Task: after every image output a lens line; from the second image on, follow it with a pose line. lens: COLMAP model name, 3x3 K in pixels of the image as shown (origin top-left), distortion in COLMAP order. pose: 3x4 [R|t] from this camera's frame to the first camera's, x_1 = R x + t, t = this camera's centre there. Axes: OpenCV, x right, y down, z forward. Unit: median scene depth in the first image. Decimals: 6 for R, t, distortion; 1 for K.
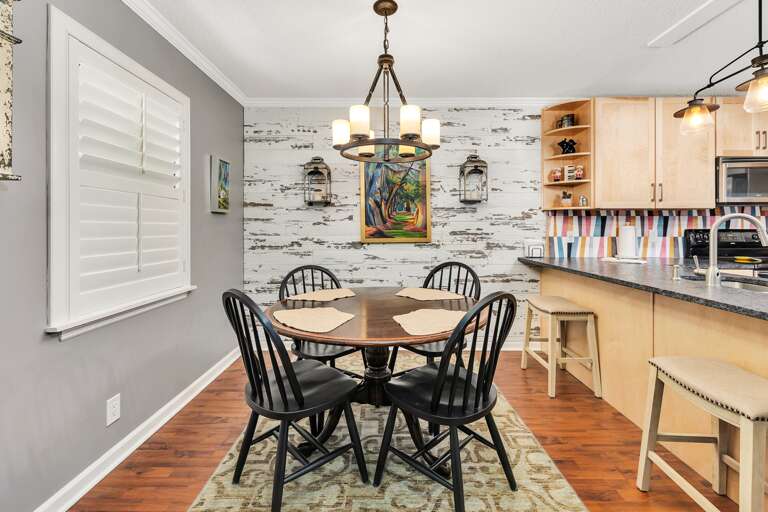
lens RADIAL K [[338.6, 0, 384.9], [0, 338.6, 227.6], [0, 0, 1]] dist [-0.001324, -0.000423]
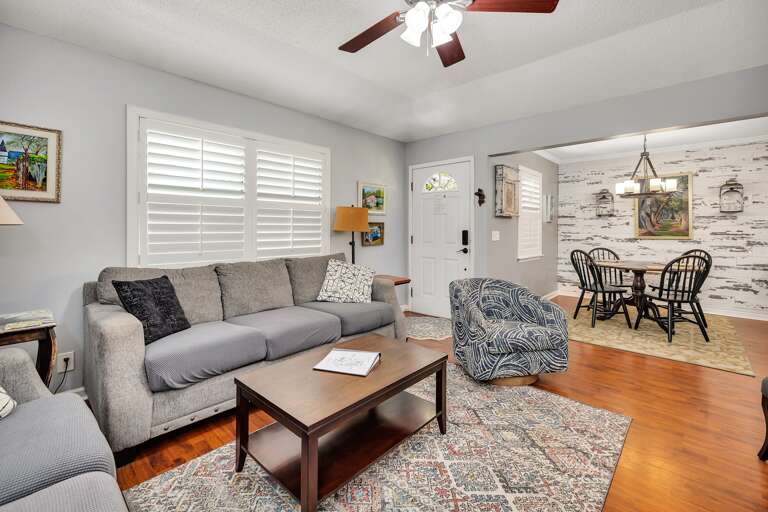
lens RADIAL K [[338.6, 0, 384.9], [0, 338.6, 227.6], [0, 0, 1]] dist [-0.001324, -0.000423]
pose [[0.737297, 0.002618, -0.675564, 0.142115], [-0.004435, 0.999990, -0.000965, -0.002301], [0.675555, 0.003708, 0.737301, -1.028234]]
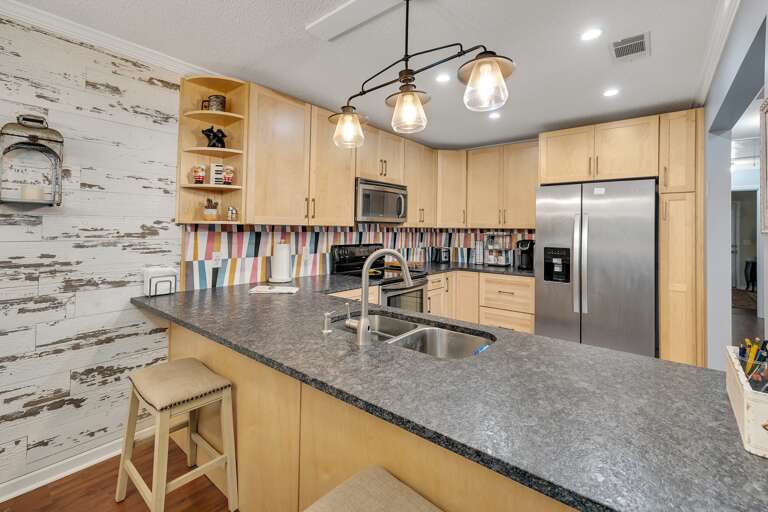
lens RADIAL K [[336.3, 0, 370.1], [0, 336.3, 218.4], [0, 0, 1]] dist [0.000613, 0.000222]
pose [[0.656979, 0.034372, 0.753125, 0.212155], [-0.018082, 0.999391, -0.029838, -0.048483], [-0.753692, 0.005985, 0.657200, 0.262291]]
